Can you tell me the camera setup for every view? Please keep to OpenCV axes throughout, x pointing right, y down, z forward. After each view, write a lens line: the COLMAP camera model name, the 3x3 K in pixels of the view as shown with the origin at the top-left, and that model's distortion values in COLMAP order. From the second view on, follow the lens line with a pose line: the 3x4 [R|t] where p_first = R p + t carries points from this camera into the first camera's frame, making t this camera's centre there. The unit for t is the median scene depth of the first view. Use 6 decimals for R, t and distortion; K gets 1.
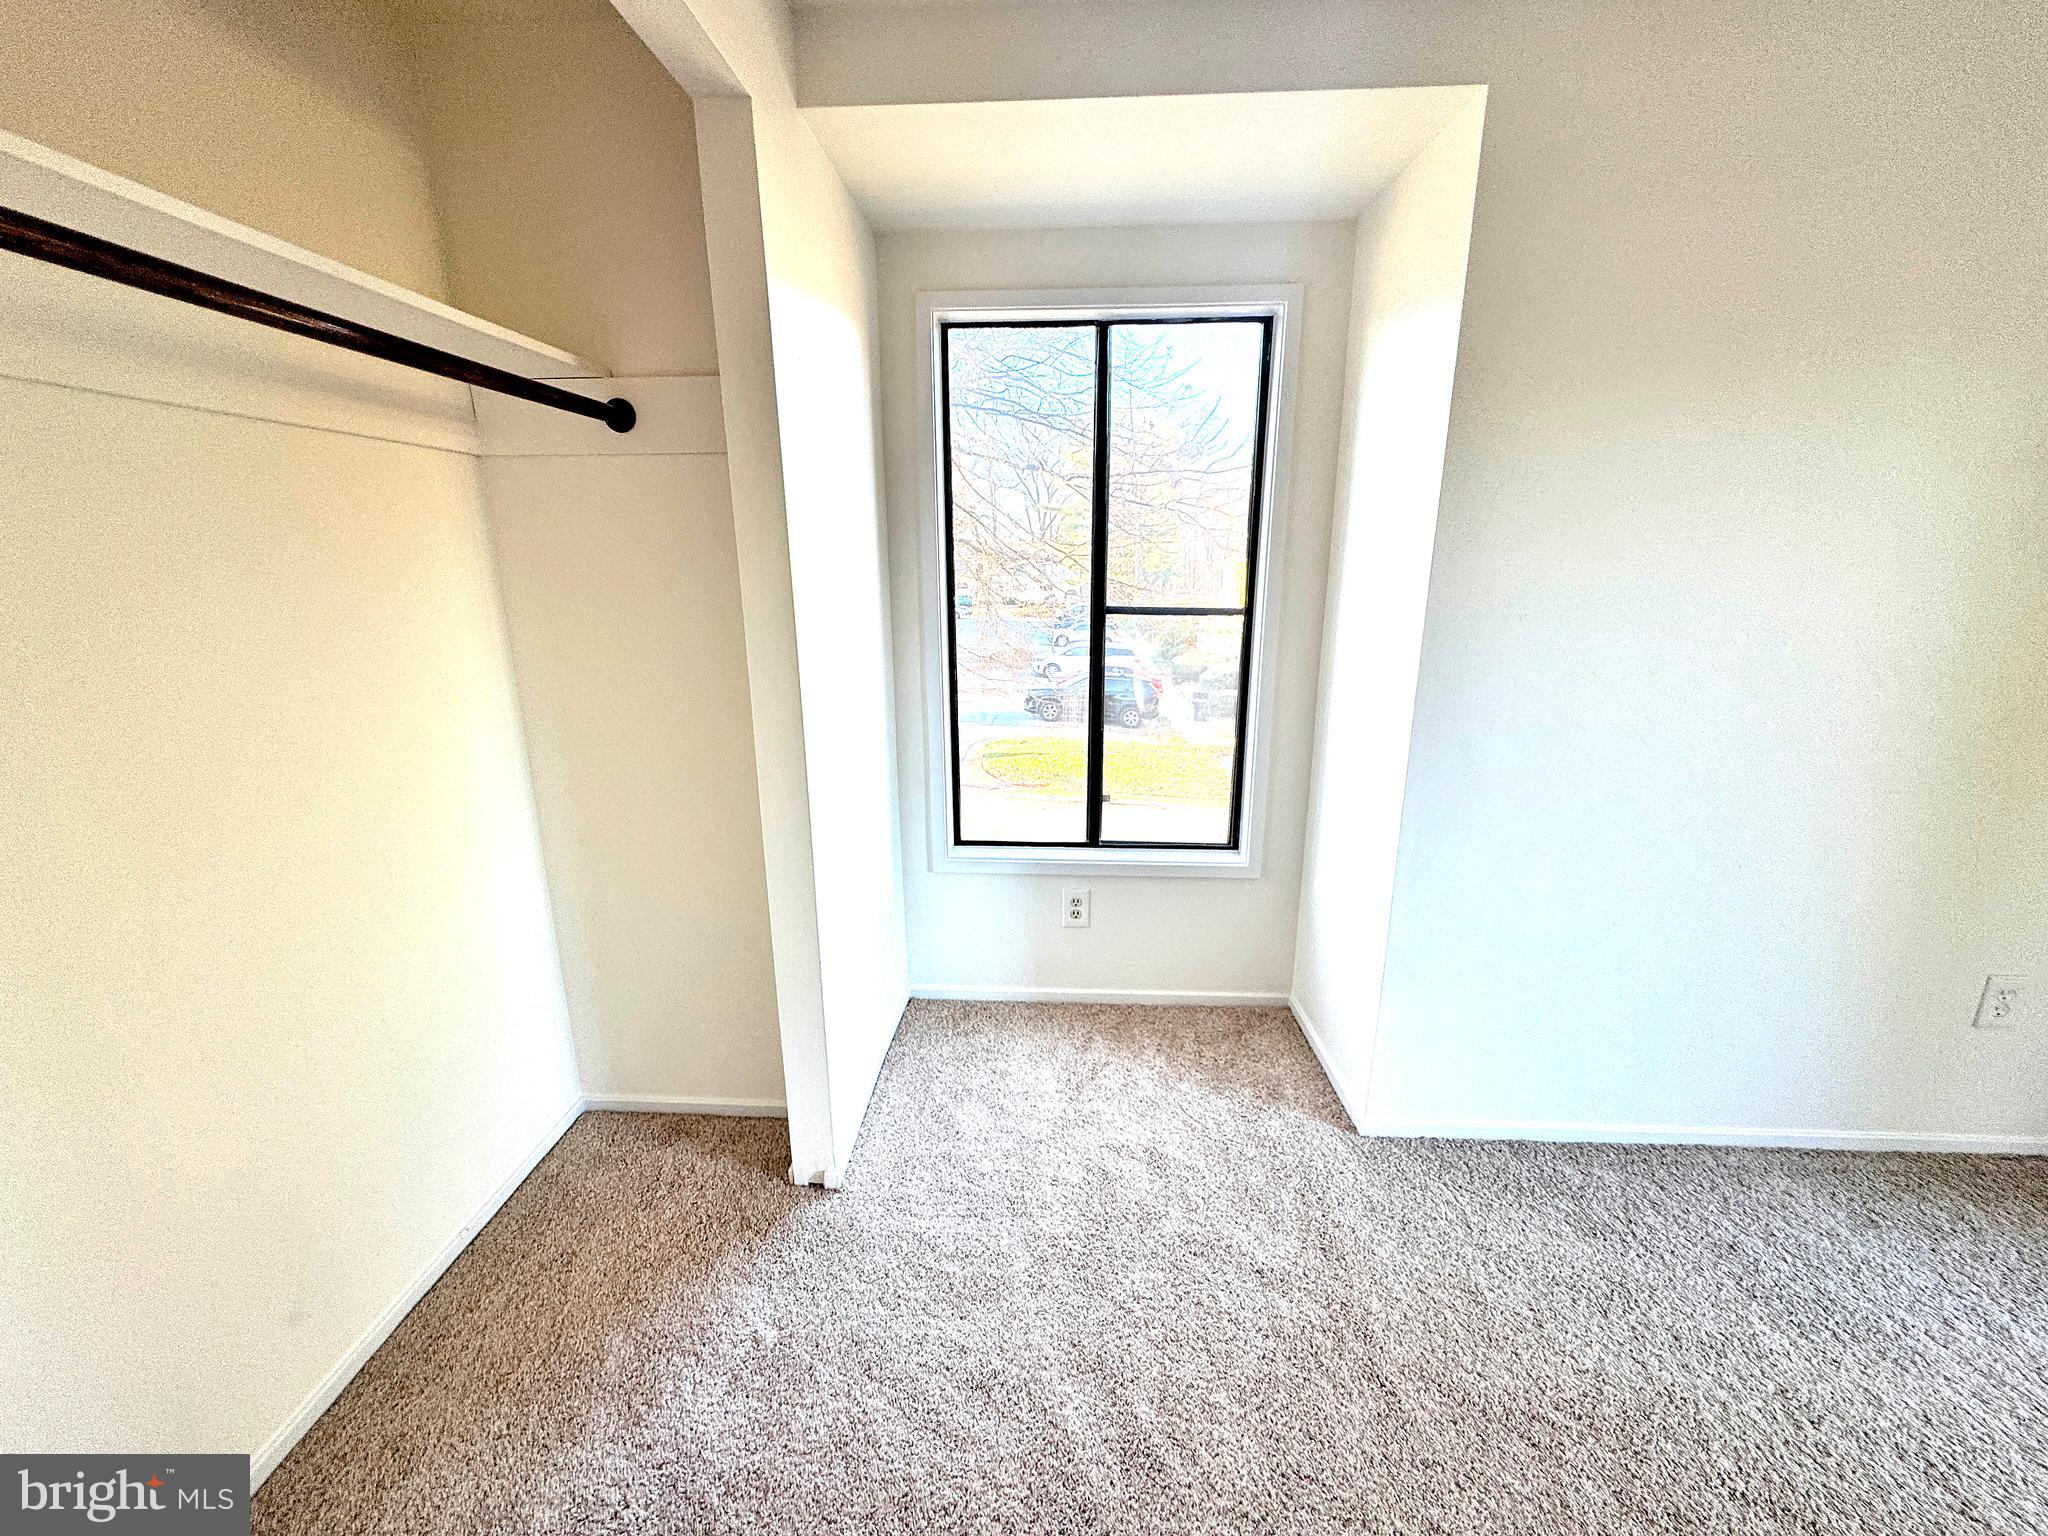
lens RADIAL K [[818.0, 0, 1023.5], [0, 818.0, 767.7], [0, 0, 1]] dist [-0.001460, 0.000565]
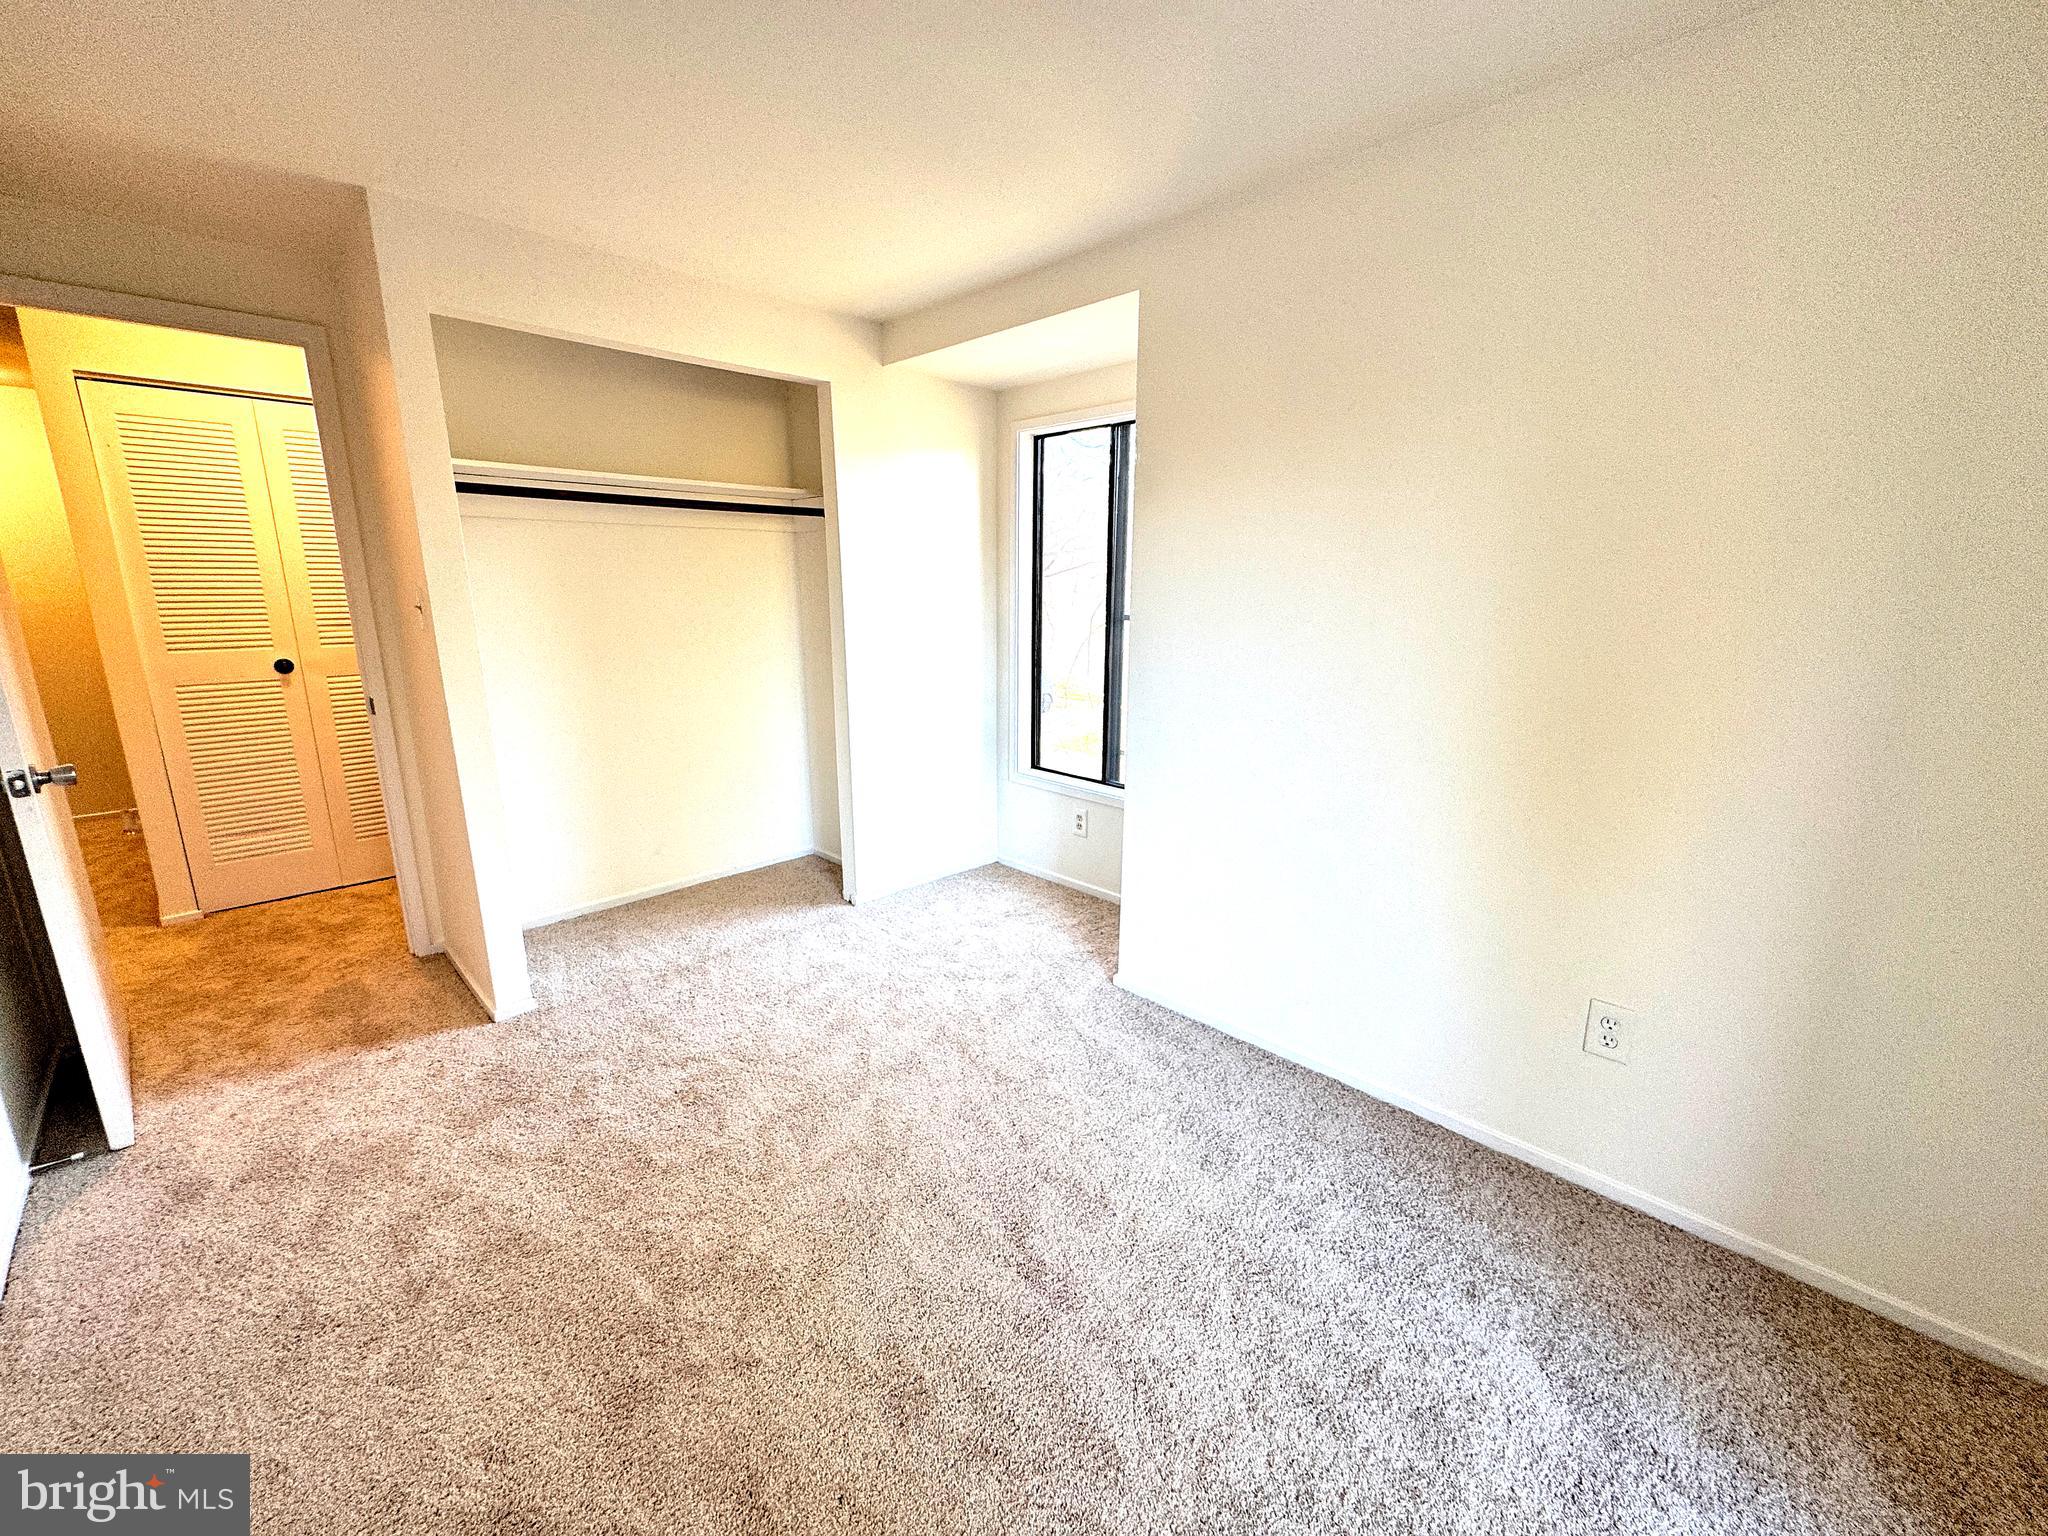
lens RADIAL K [[818.0, 0, 1019.0], [0, 818.0, 766.2], [0, 0, 1]] dist [-0.001460, 0.000565]
pose [[0.748362, 0.156657, -0.644526, 1.133232], [-0.173744, 0.984078, 0.037453, 0.050414], [0.640131, 0.083954, 0.763665, -0.222611]]
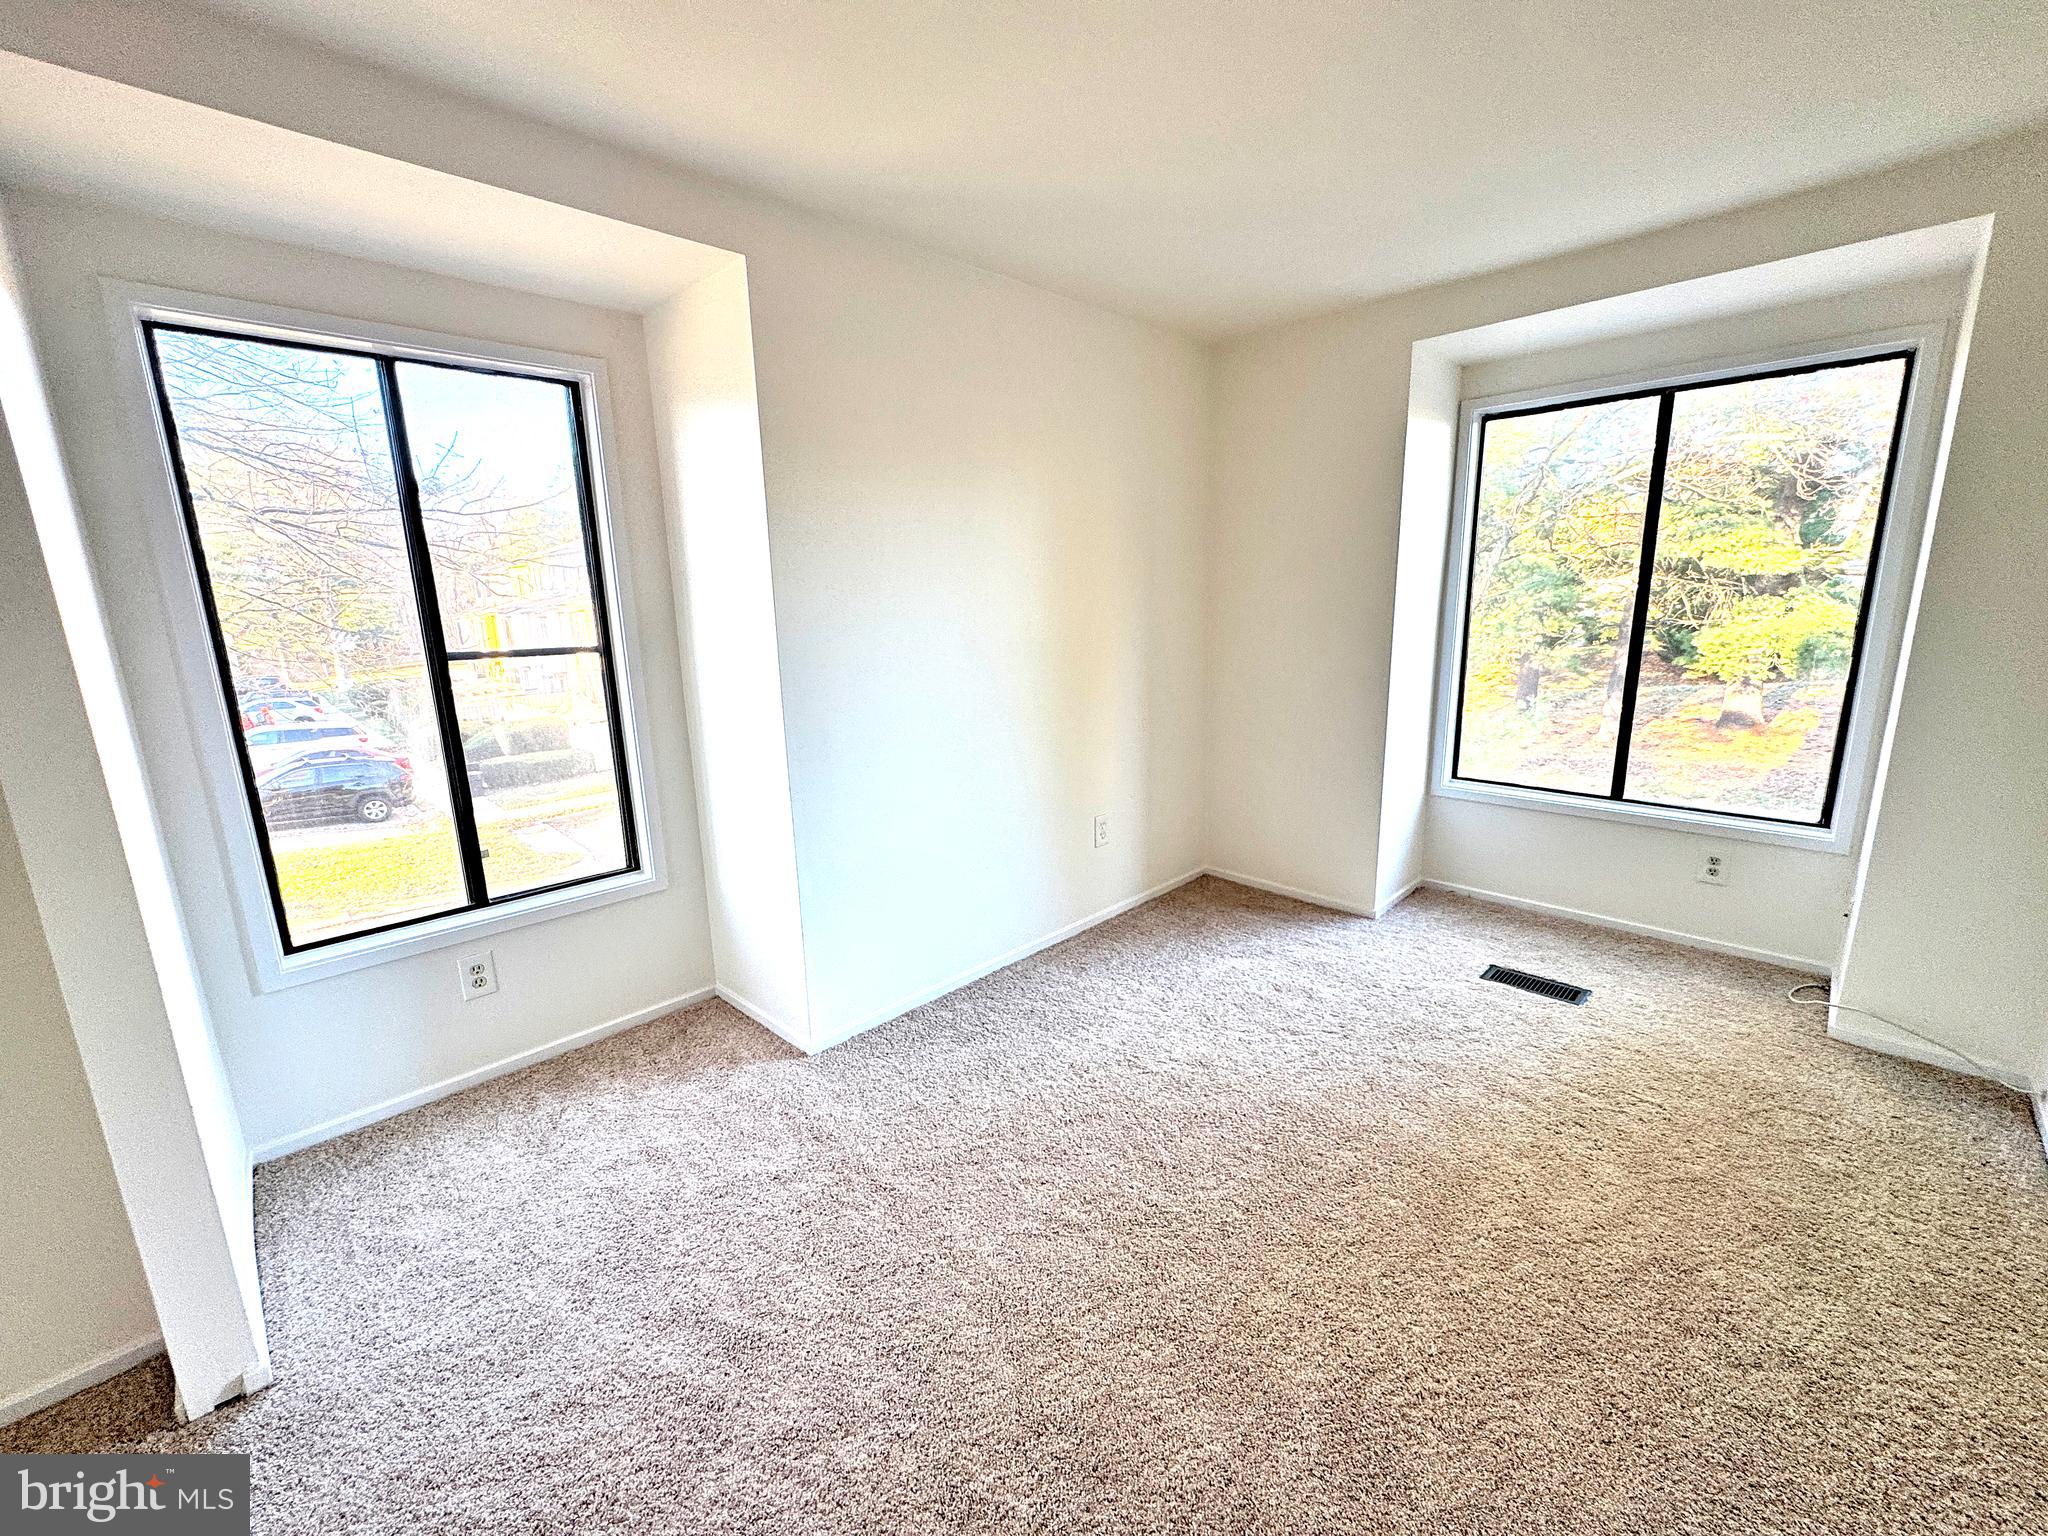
lens RADIAL K [[818.0, 0, 1016.5], [0, 818.0, 764.9], [0, 0, 1]] dist [-0.001460, 0.000565]
pose [[0.677423, -0.166159, 0.716582, -0.184882], [0.207407, 0.977775, 0.030652, 0.045953], [-0.705748, 0.127860, 0.696829, -0.132229]]
